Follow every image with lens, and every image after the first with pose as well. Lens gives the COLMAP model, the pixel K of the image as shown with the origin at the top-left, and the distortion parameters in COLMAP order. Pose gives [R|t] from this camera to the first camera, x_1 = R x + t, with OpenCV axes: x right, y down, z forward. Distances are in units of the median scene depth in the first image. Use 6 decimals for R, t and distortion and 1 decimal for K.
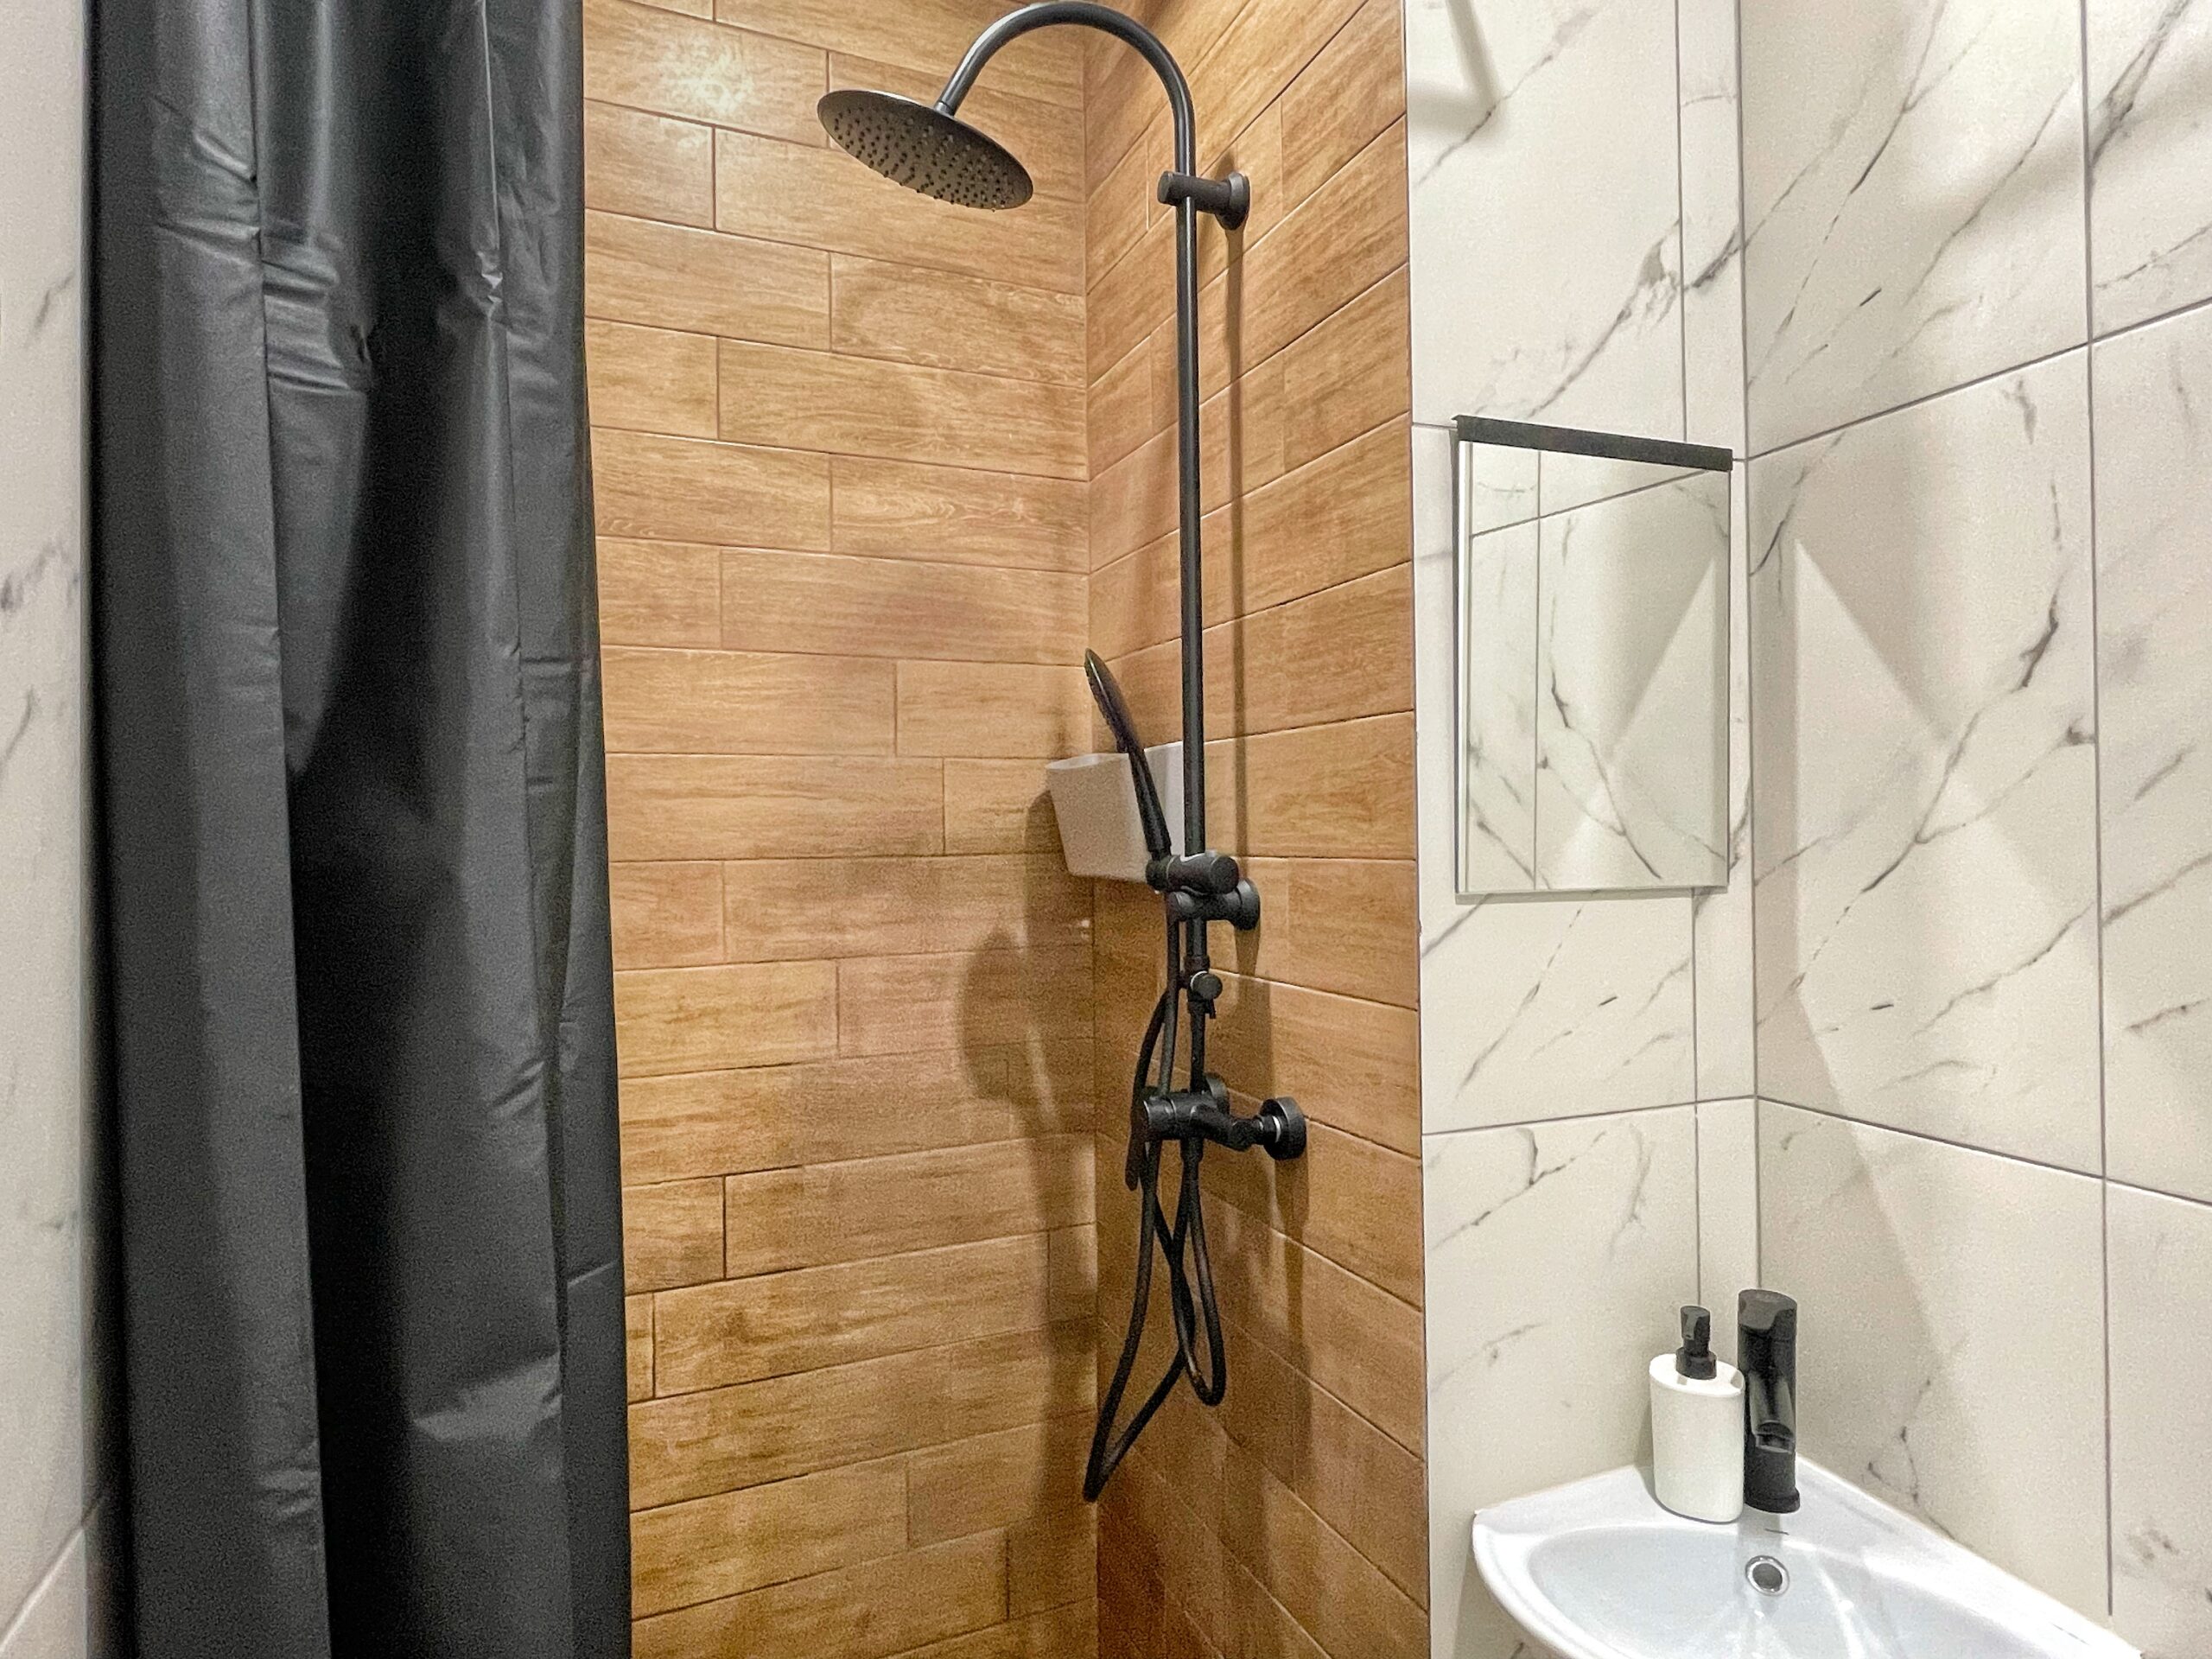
lens RADIAL K [[1214.2, 0, 1096.6], [0, 1214.2, 837.2], [0, 0, 1]] dist [-0.022298, -0.000219]
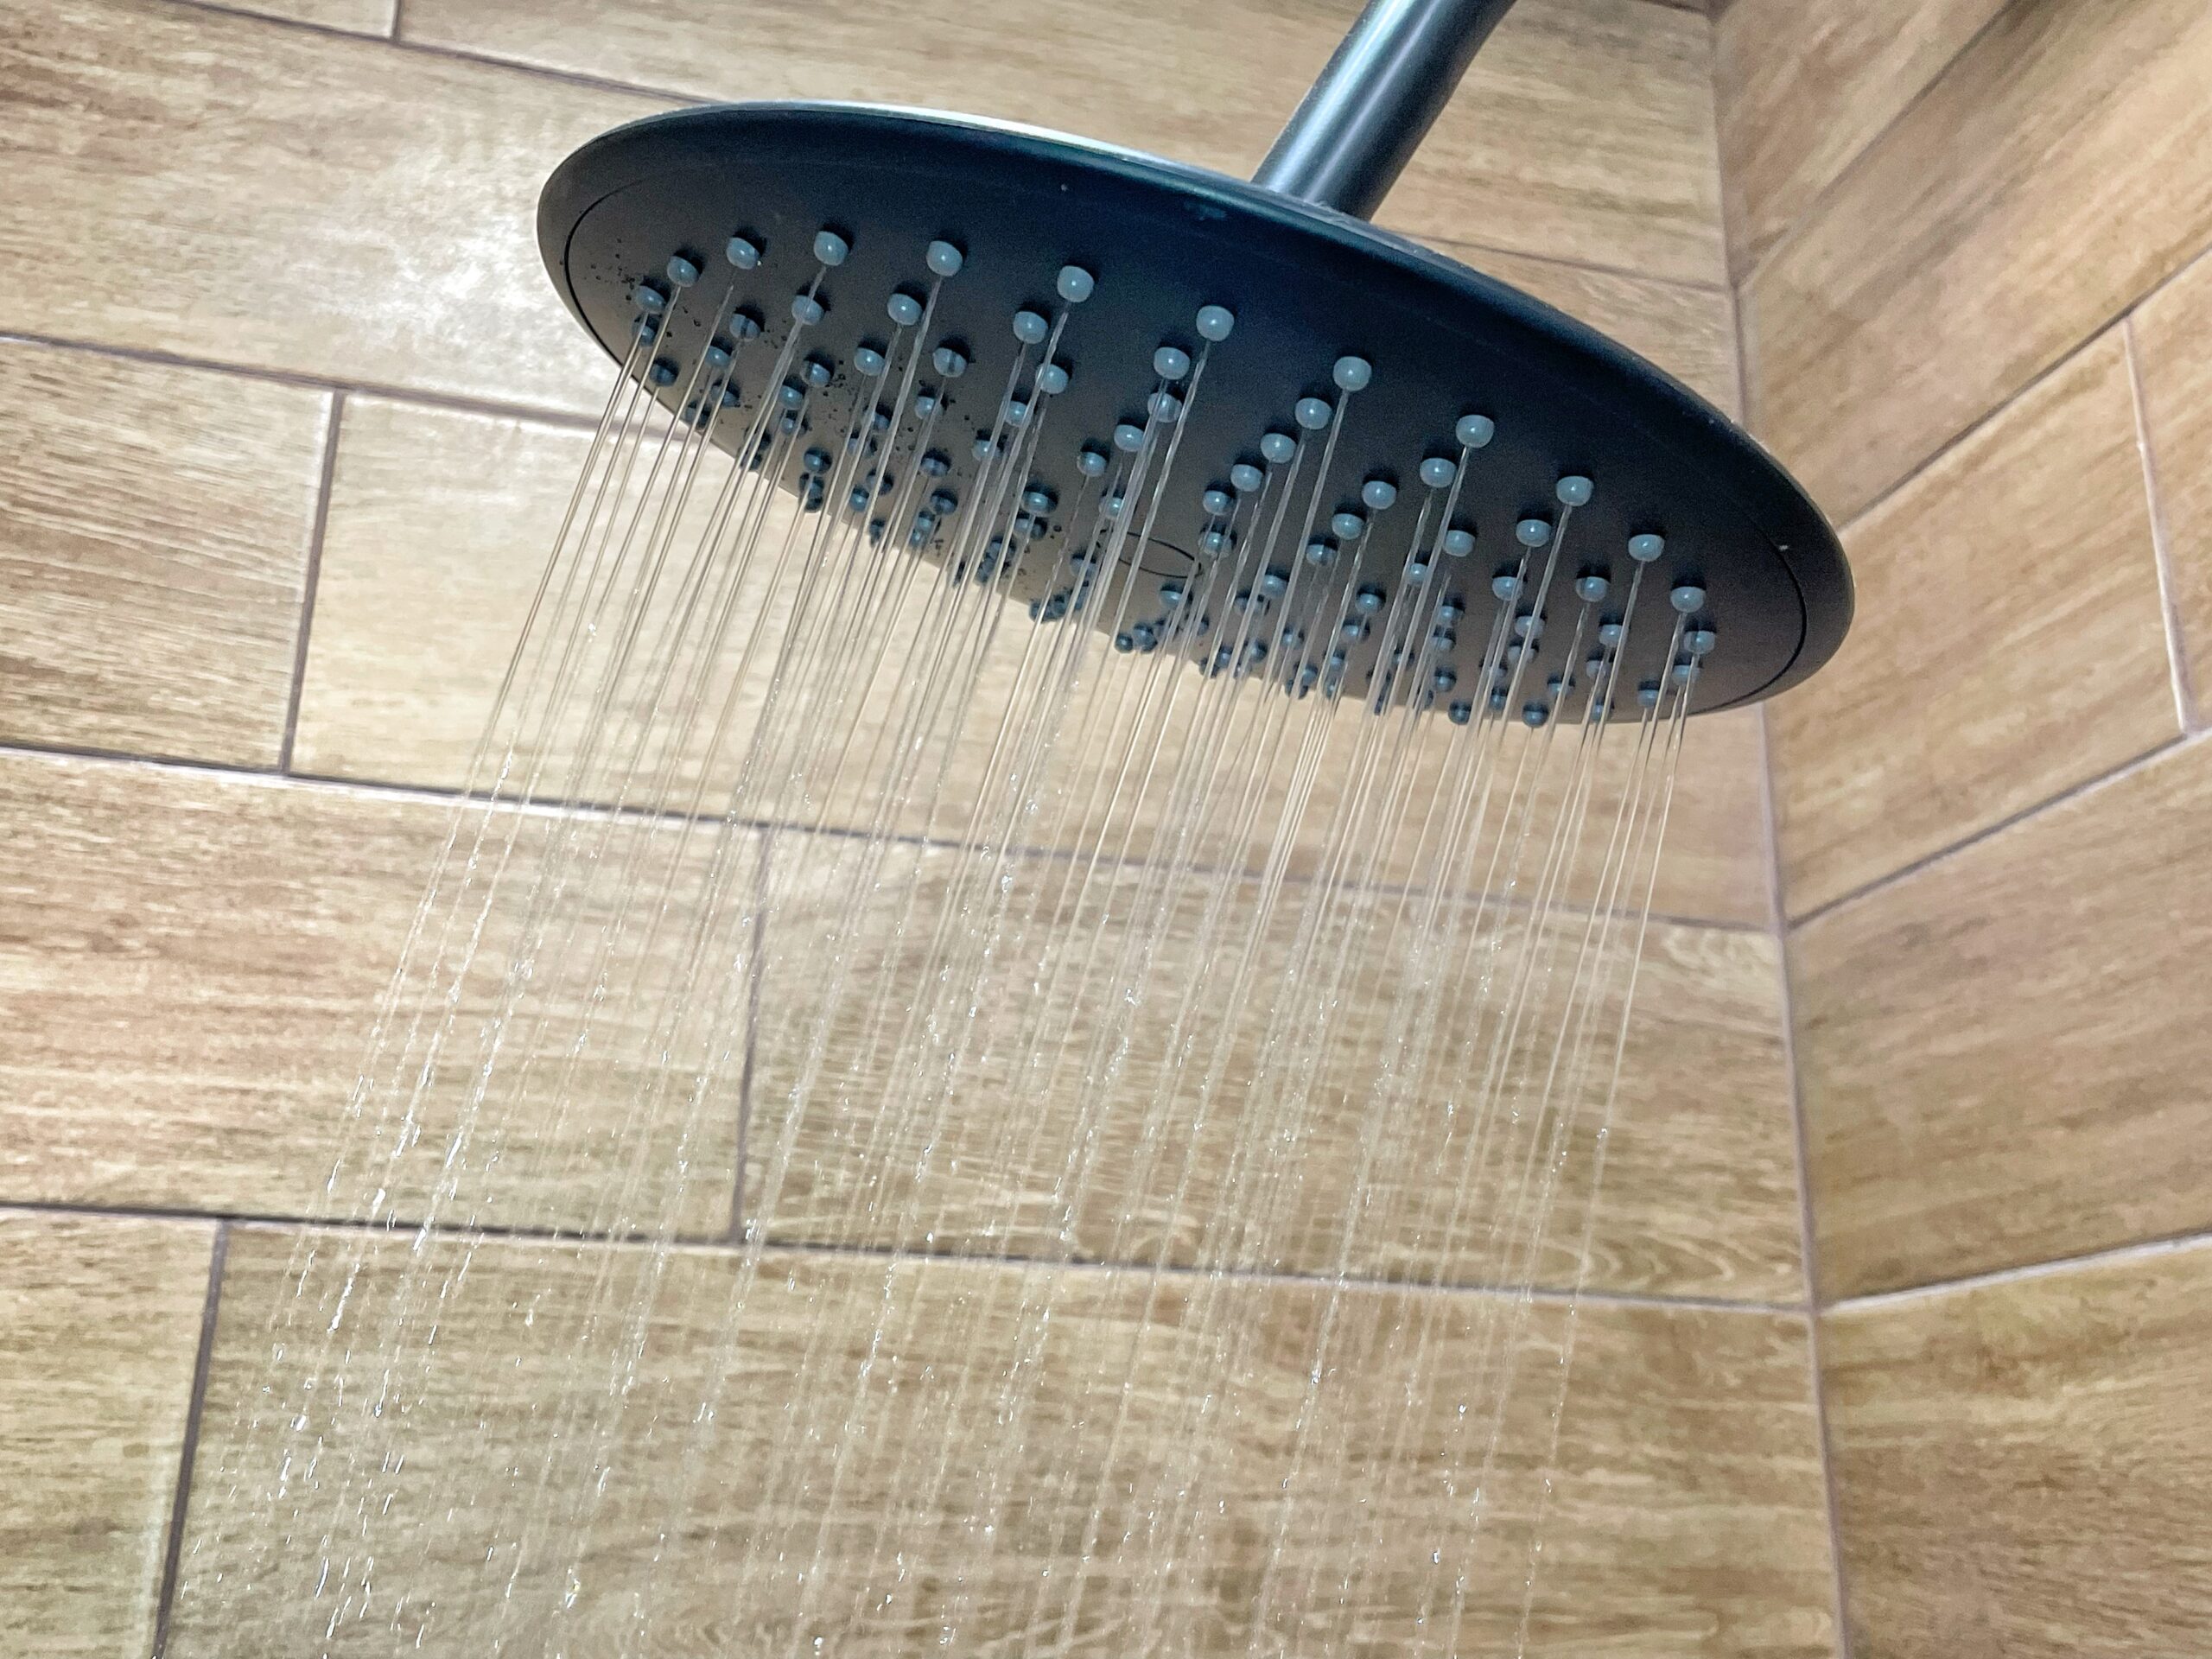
lens RADIAL K [[2100.2, 0, 1106.0], [0, 2100.2, 829.5], [0, 0, 1]] dist [0.001091, -0.000016]
pose [[0.988528, -0.017035, -0.150074, -0.088009], [-0.033077, 0.945082, -0.325154, -0.344660], [0.147372, 0.326388, 0.933677, 0.605768]]
